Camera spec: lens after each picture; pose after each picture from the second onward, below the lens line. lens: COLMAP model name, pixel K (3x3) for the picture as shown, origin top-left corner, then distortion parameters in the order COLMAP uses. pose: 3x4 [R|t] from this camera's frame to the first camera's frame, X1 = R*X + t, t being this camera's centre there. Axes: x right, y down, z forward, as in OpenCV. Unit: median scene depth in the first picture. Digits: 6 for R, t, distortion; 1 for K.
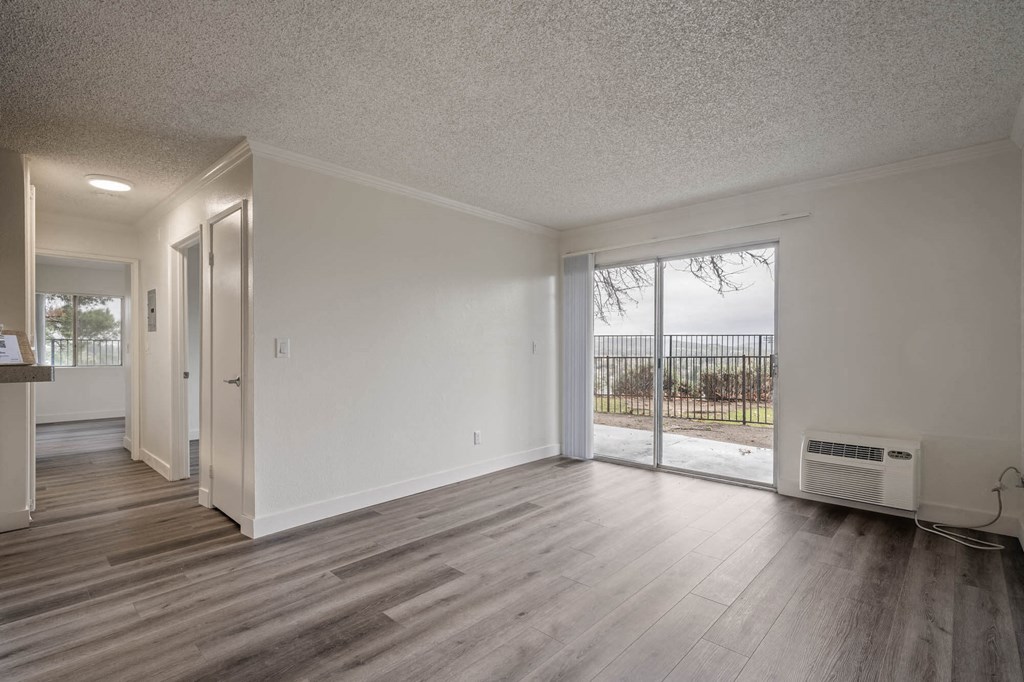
lens RADIAL K [[491.3, 0, 515.3], [0, 491.3, 346.3], [0, 0, 1]] dist [0.001145, 0.000639]
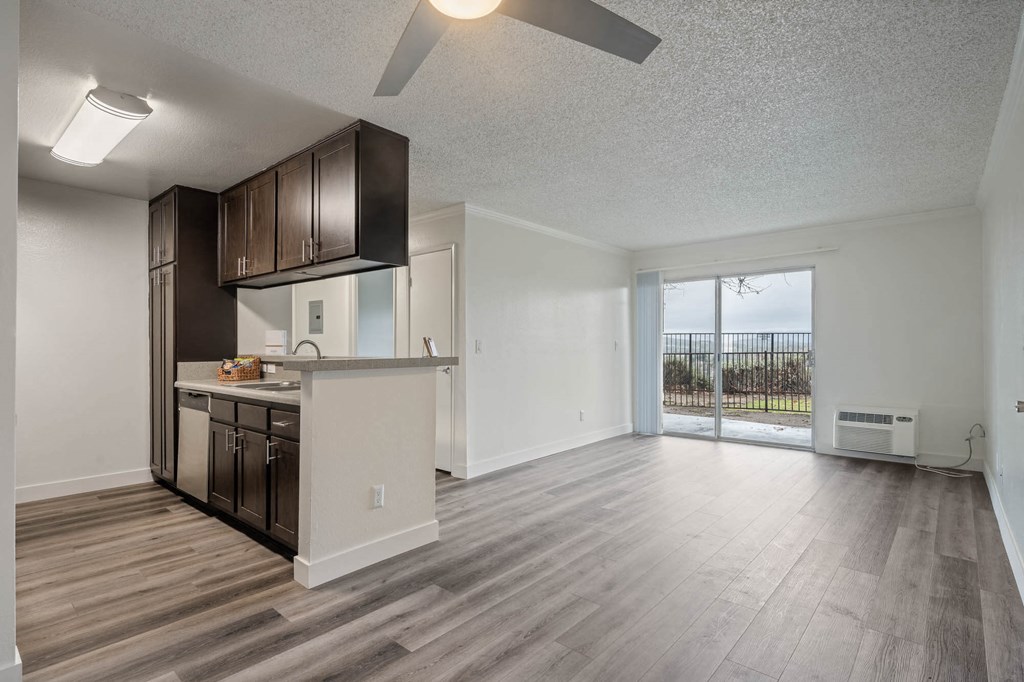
lens RADIAL K [[514.6, 0, 512.0], [0, 514.6, 341.0], [0, 0, 1]] dist [-0.002172, -0.000270]
pose [[0.999652, -0.003371, 0.026178, -0.376078], [0.003522, 0.999977, -0.005726, -0.003612], [-0.026158, 0.005817, 0.999641, -0.441323]]
